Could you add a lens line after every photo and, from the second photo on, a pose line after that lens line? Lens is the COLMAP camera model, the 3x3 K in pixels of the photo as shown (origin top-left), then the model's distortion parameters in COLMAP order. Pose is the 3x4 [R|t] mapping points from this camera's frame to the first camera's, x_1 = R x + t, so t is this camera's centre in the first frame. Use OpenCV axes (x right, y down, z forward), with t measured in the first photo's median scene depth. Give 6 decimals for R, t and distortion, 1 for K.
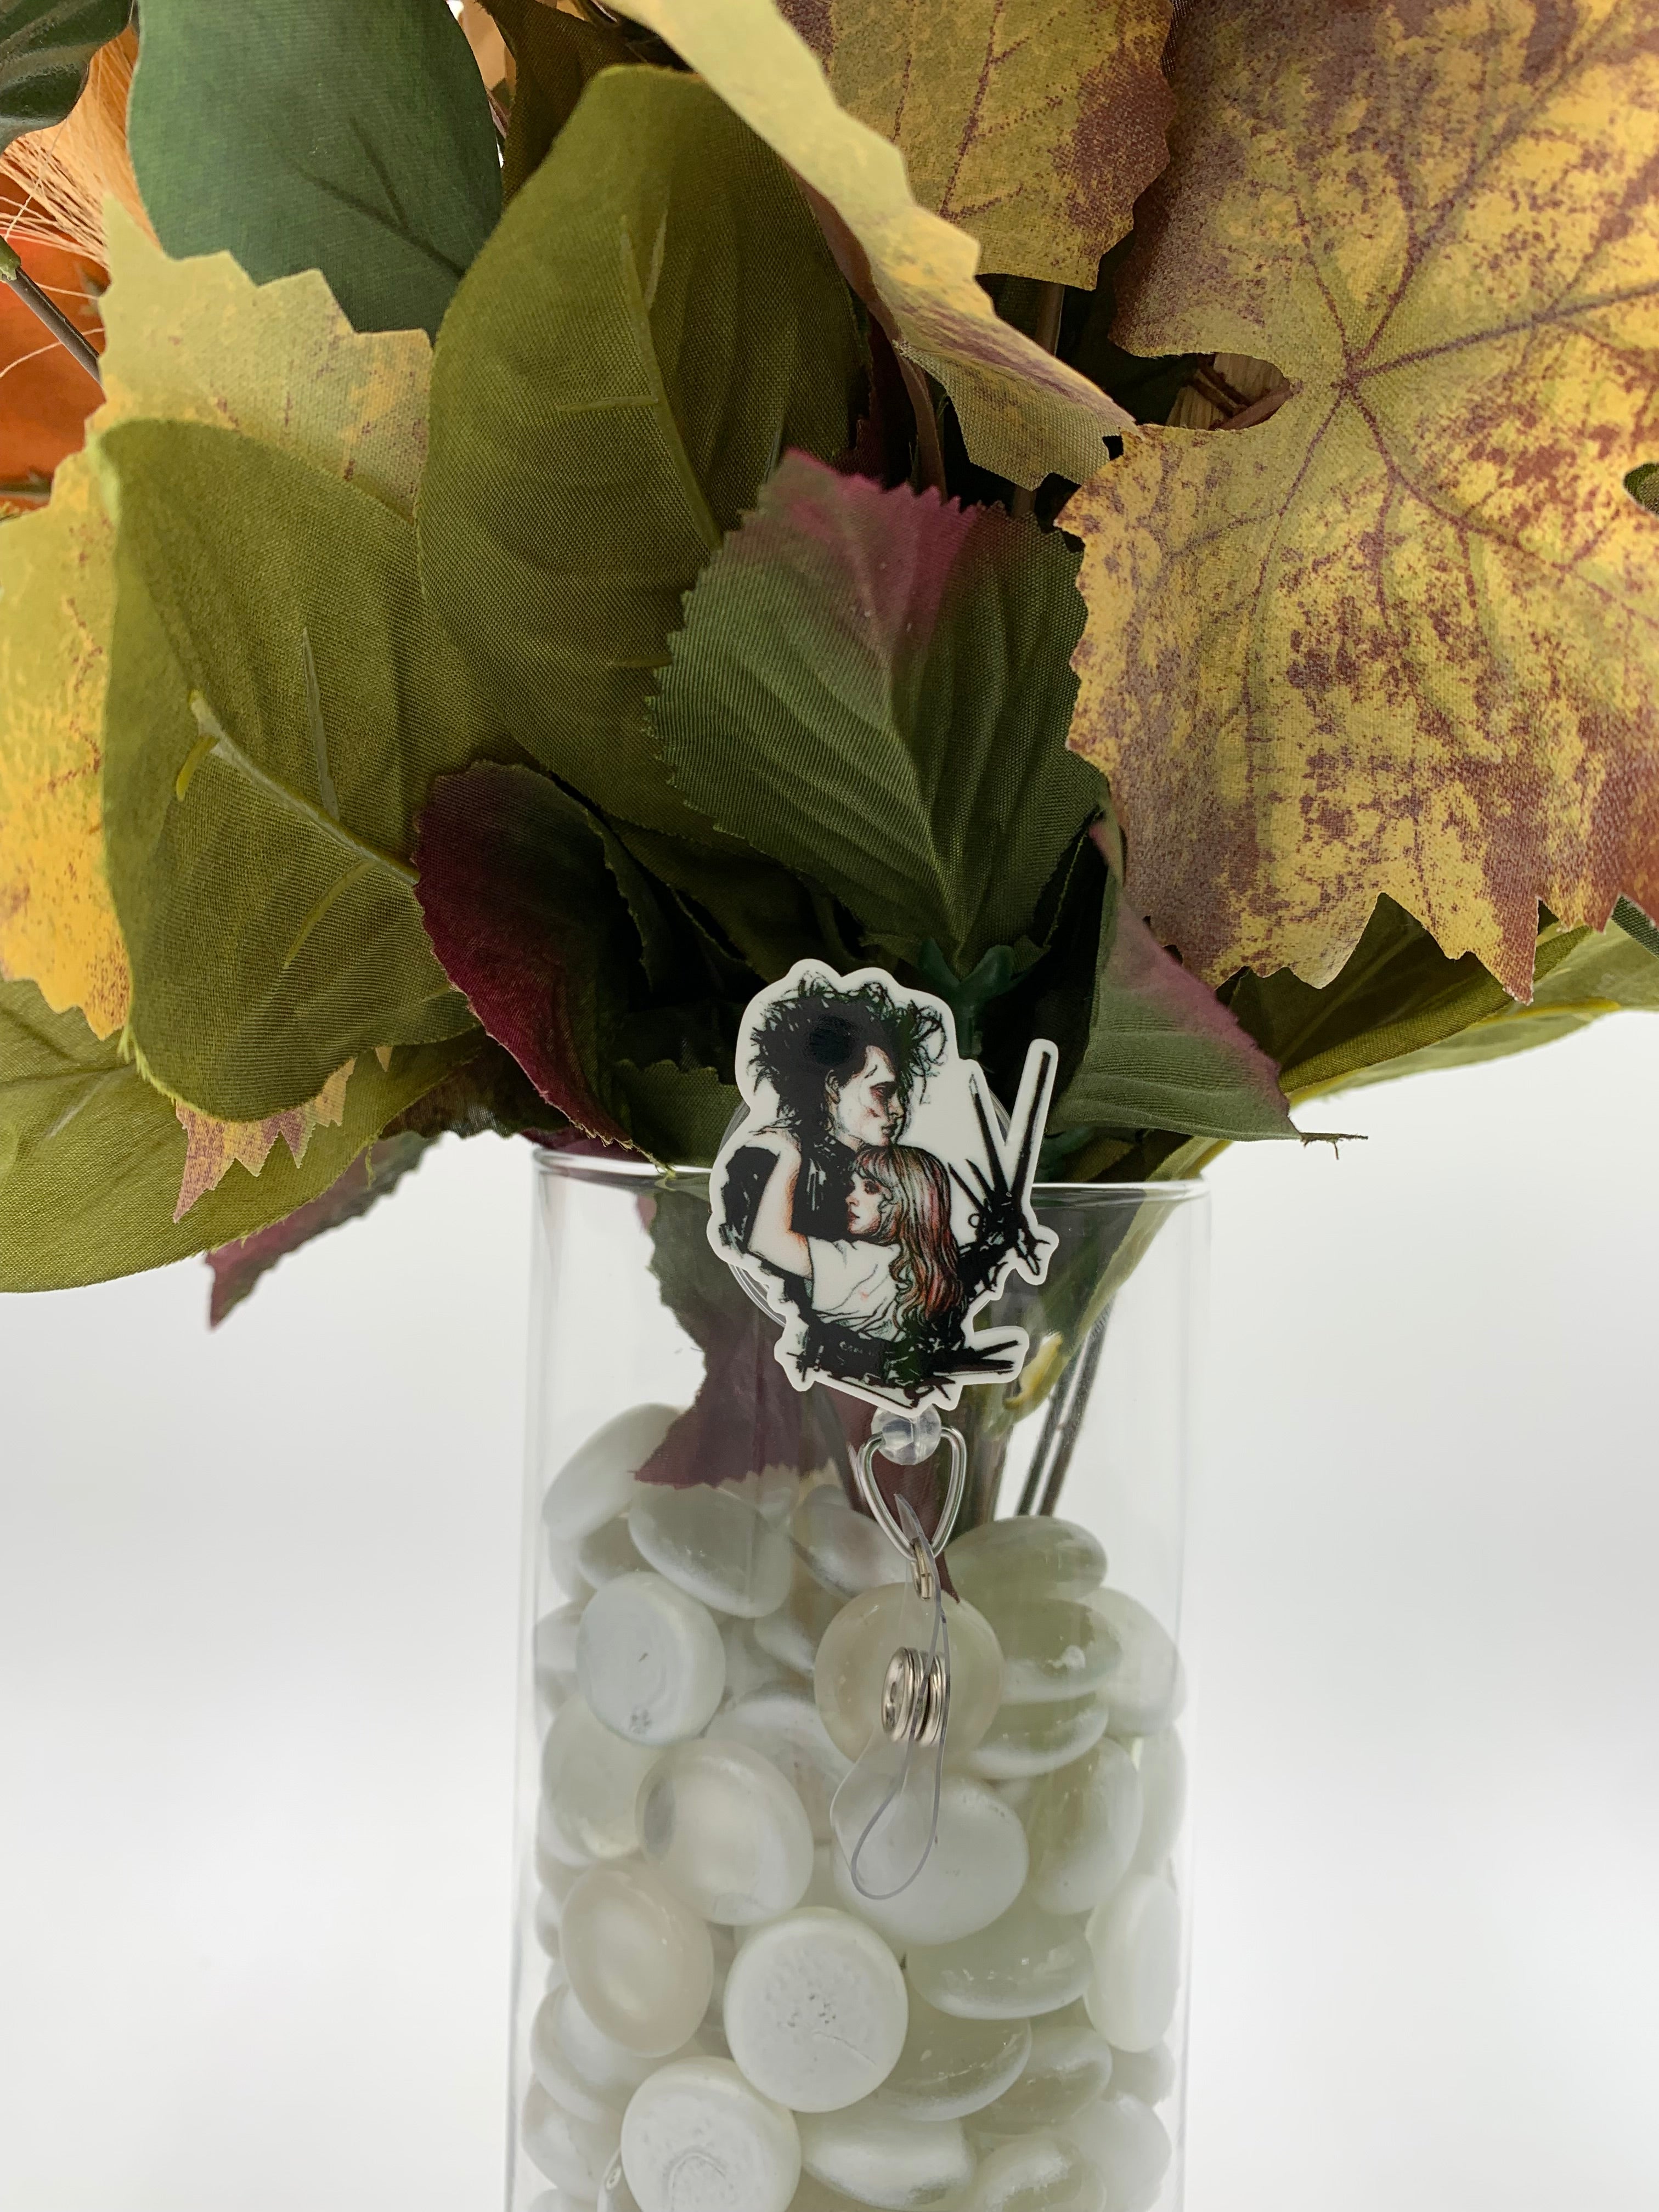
lens RADIAL K [[1580.1, 0, 828.1], [0, 1580.1, 1041.3], [0, 0, 1]] dist [-0.025990, -0.001310]
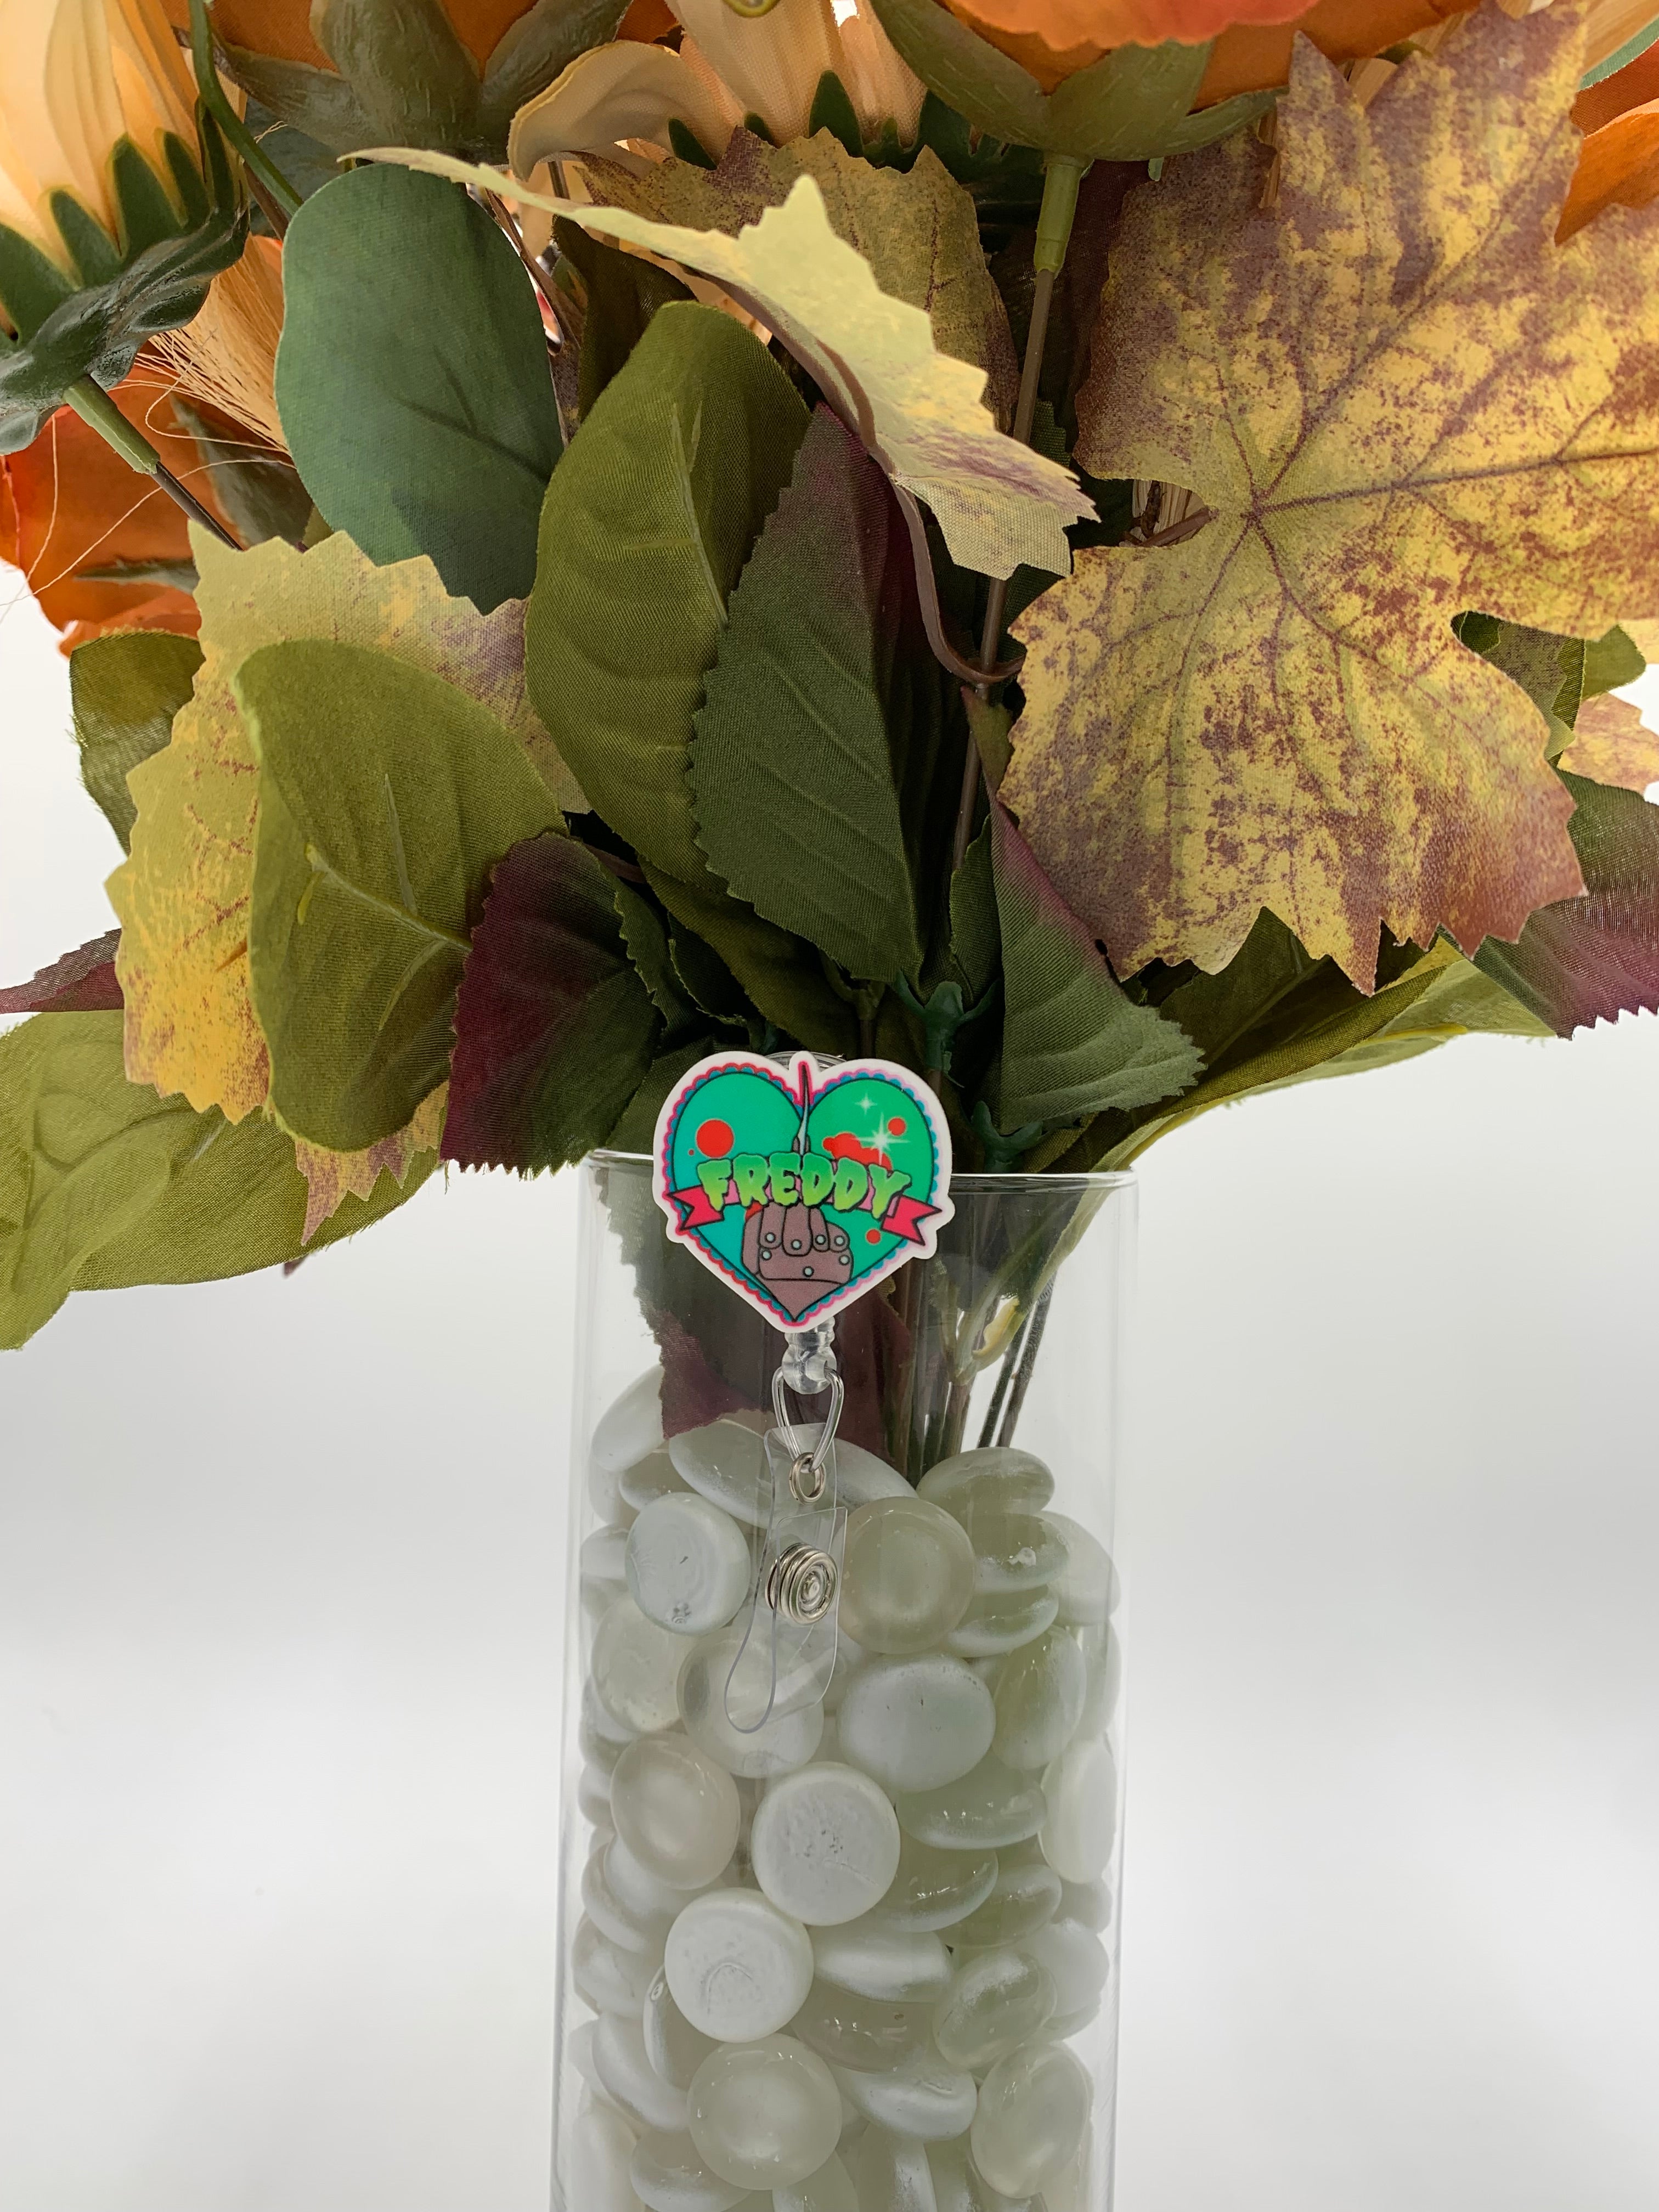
lens RADIAL K [[1554.6, 0, 861.2], [0, 1554.6, 1062.0], [0, 0, 1]] dist [-0.029576, -0.003402]
pose [[0.993369, 0.009272, 0.114595, -0.138231], [-0.015055, 0.998651, 0.049697, -0.027988], [-0.113979, -0.051092, 0.992168, -0.266352]]
